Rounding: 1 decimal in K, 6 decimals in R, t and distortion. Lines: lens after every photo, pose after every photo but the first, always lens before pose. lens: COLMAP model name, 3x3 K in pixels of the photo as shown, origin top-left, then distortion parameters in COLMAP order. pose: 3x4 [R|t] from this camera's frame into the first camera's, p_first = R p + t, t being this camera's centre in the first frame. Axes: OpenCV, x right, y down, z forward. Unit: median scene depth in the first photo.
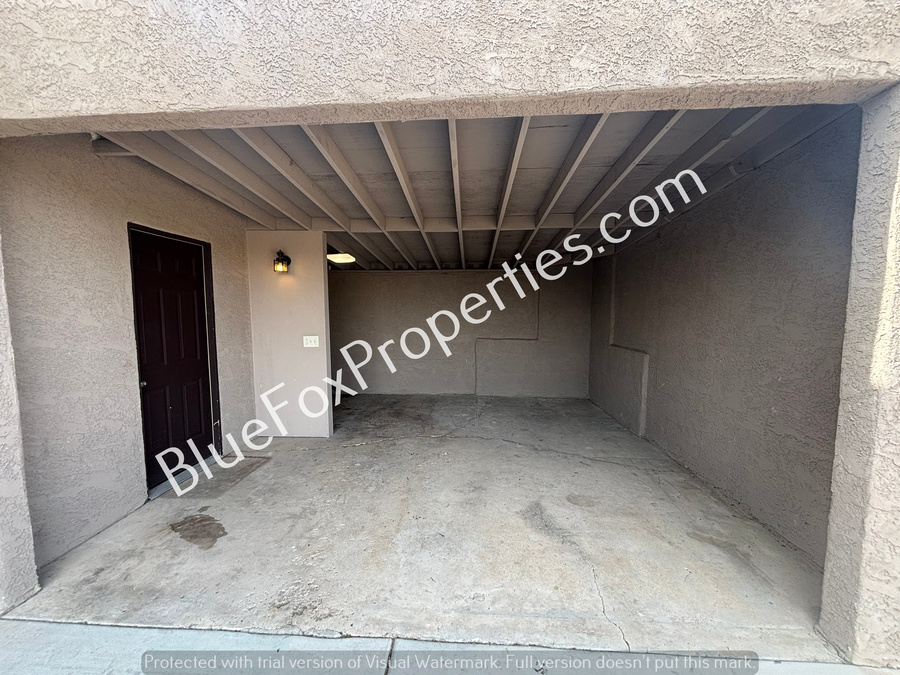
lens RADIAL K [[358.6, 0, 443.7], [0, 358.6, 338.9], [0, 0, 1]] dist [0.002200, -0.000503]
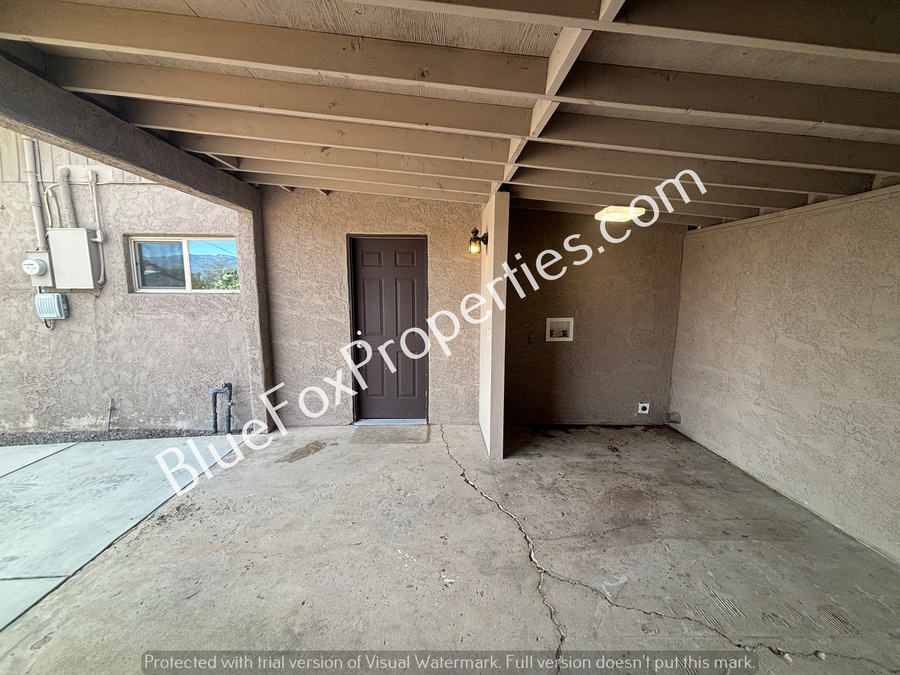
lens RADIAL K [[358.6, 0, 445.3], [0, 358.6, 334.5], [0, 0, 1]] dist [0.002200, -0.000503]
pose [[0.094115, 0.132266, -0.986736, 0.475450], [-0.081458, 0.988835, 0.124778, -0.099682], [0.992223, 0.068634, 0.103838, 0.920531]]
